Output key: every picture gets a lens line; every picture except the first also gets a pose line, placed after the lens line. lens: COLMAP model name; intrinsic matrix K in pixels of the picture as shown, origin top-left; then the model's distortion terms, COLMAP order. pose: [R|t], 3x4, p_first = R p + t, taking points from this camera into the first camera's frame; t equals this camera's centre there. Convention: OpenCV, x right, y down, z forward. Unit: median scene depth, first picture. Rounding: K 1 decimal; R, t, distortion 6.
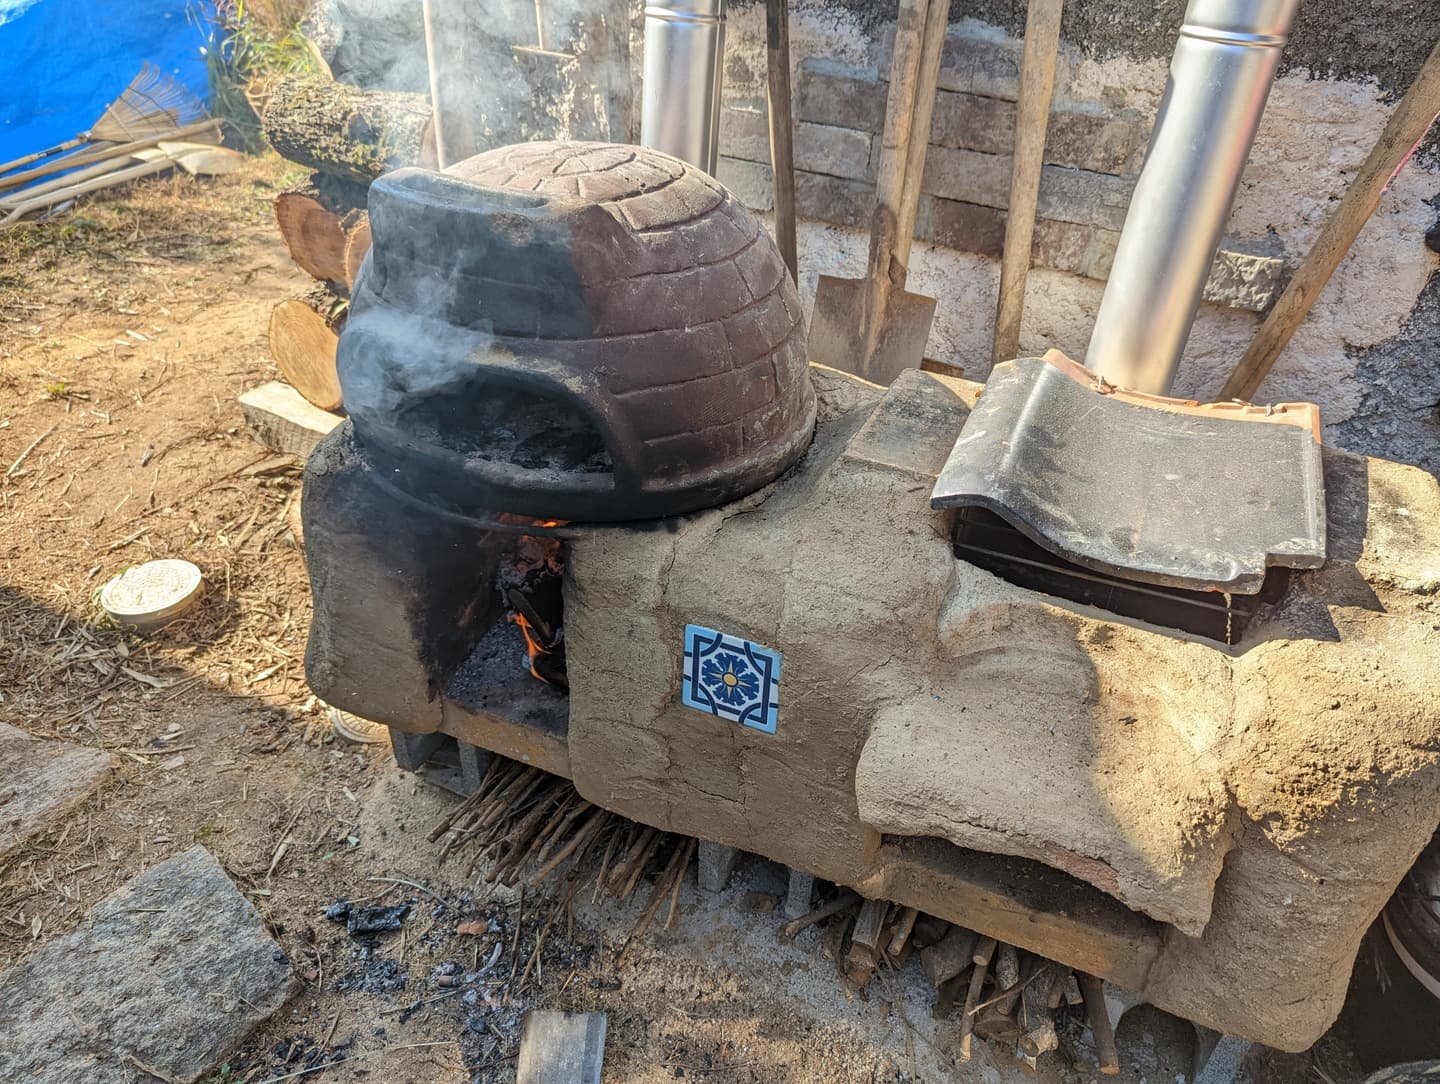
lens RADIAL K [[1039.5, 0, 704.8], [0, 1039.5, 530.1], [0, 0, 1]] dist [0.050757, -0.055955]
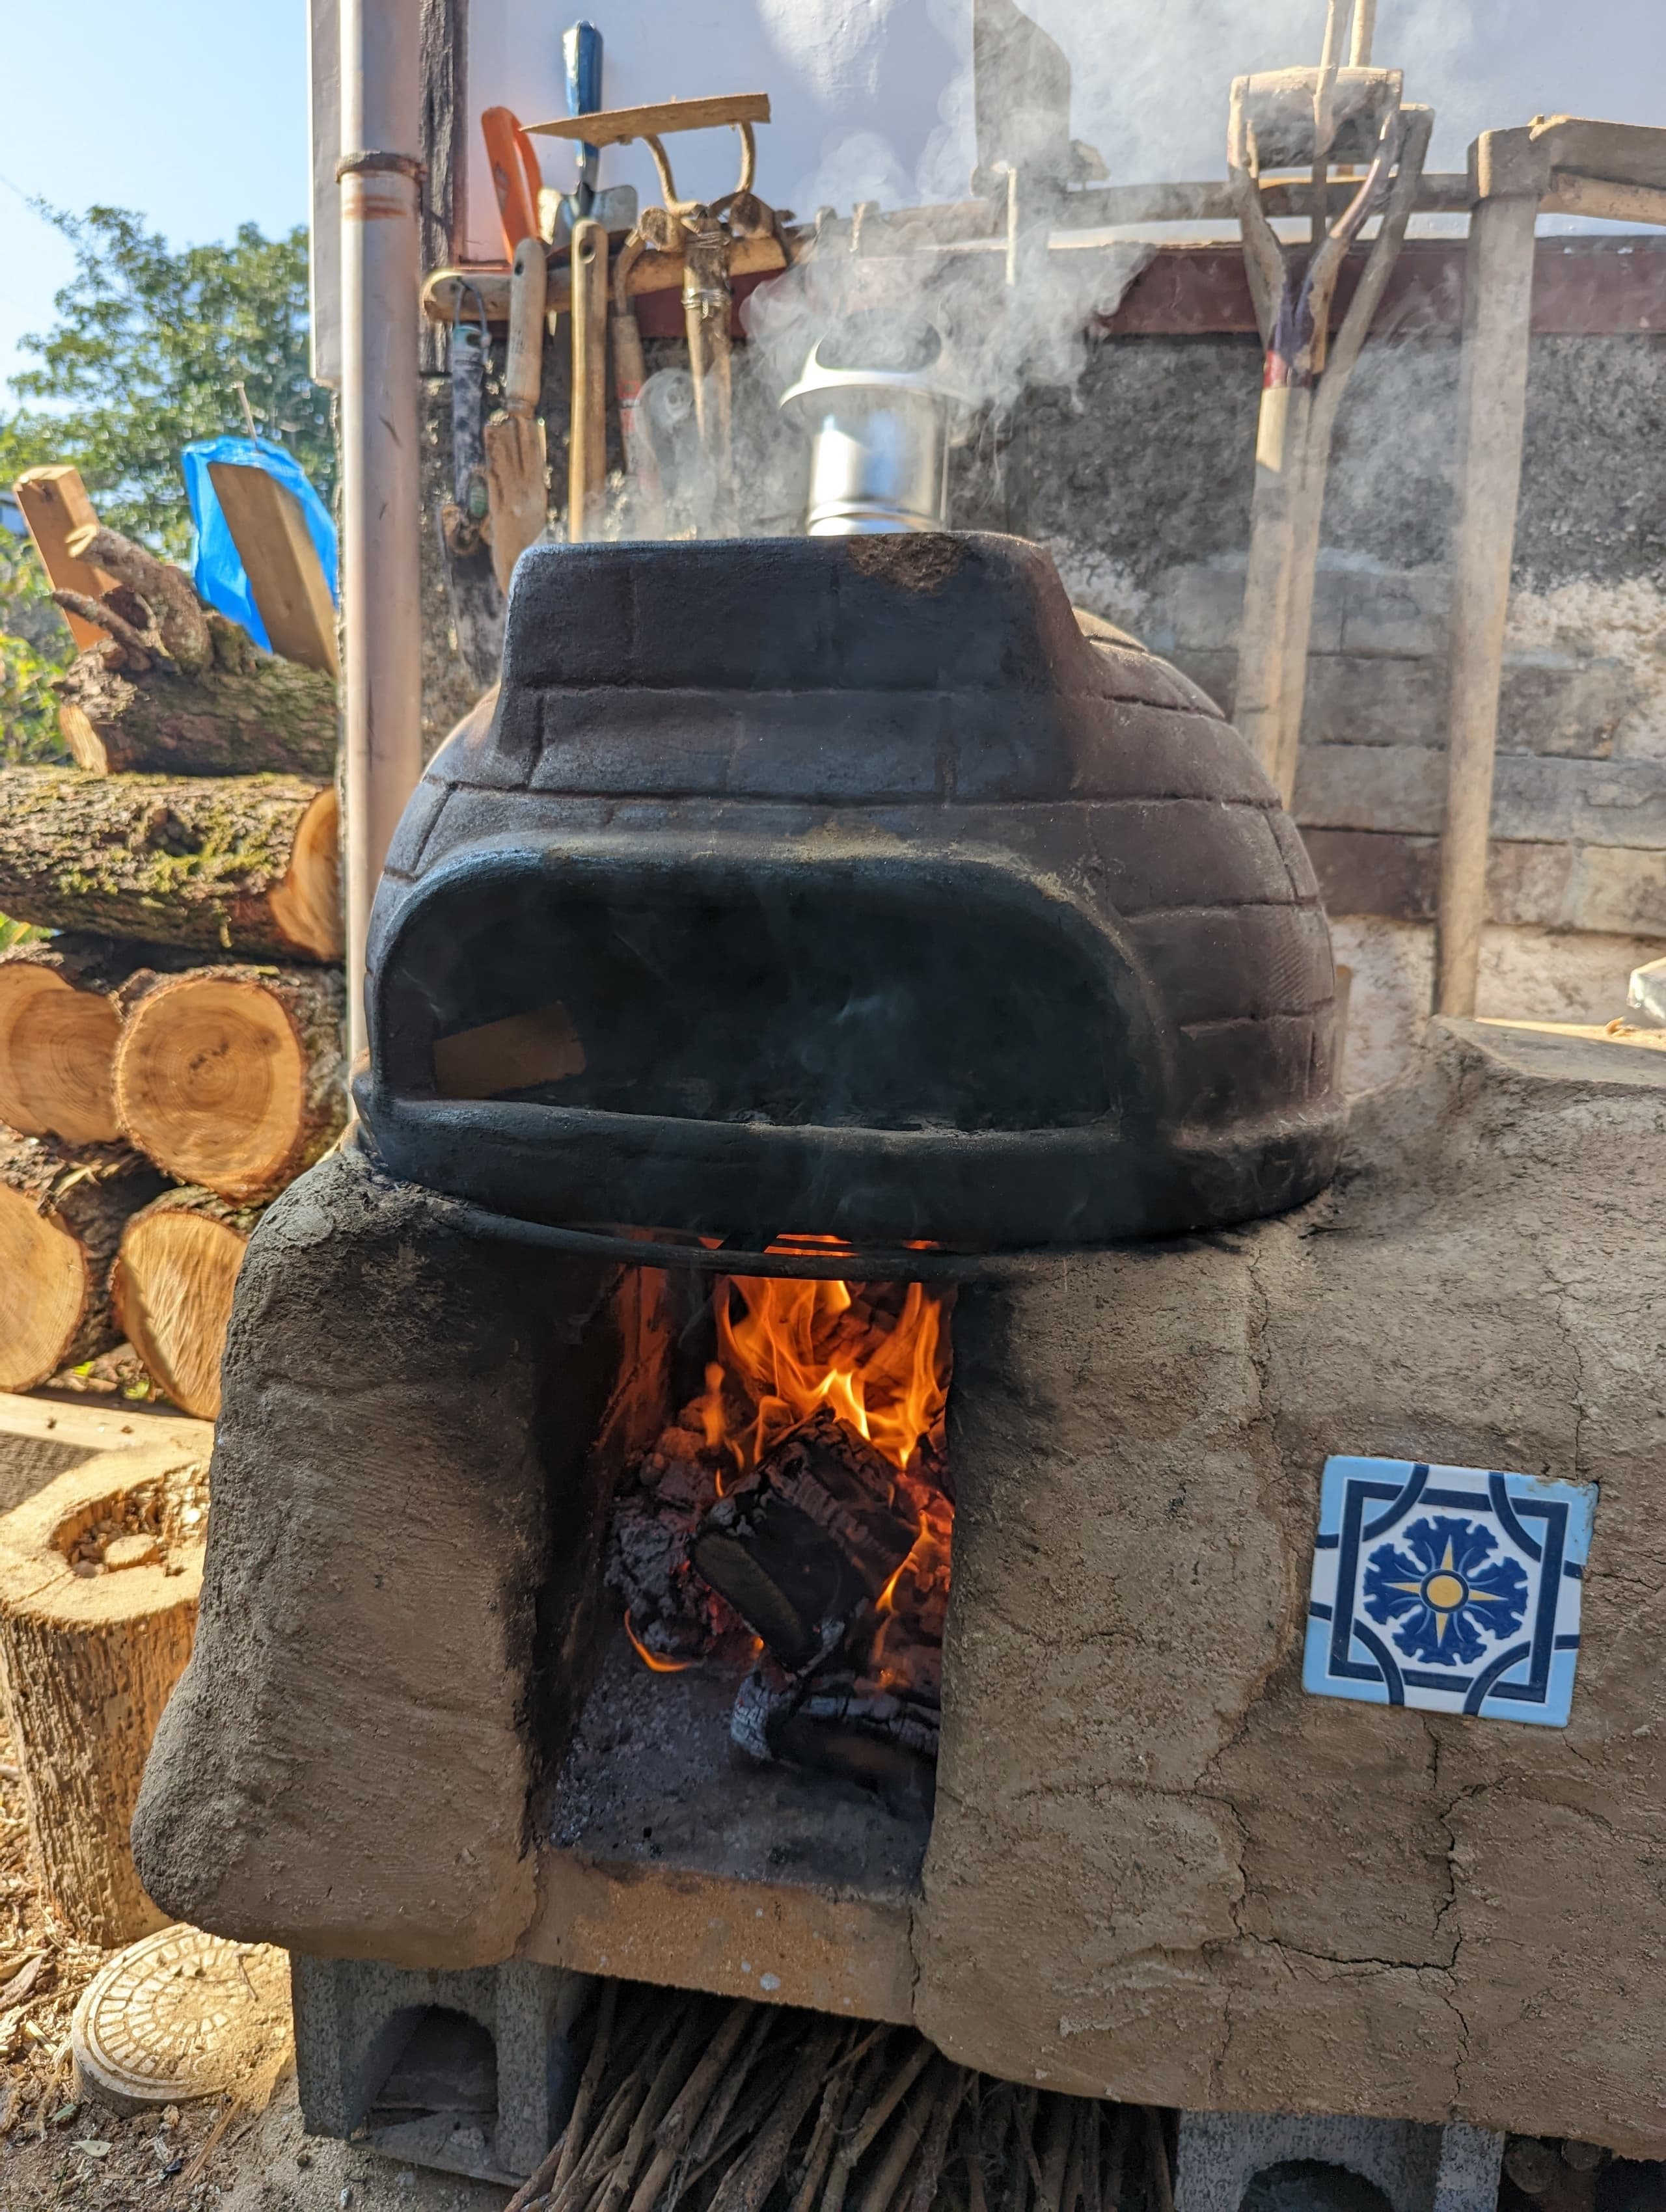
lens RADIAL K [[1605.2, 0, 831.9], [0, 1605.2, 1079.4], [0, 0, 1]] dist [0.036953, -0.029166]
pose [[0.974539, -0.038778, 0.220838, -0.267517], [0.117665, 0.926858, -0.356495, 0.121768], [-0.190861, 0.373404, 0.907822, 0.311257]]
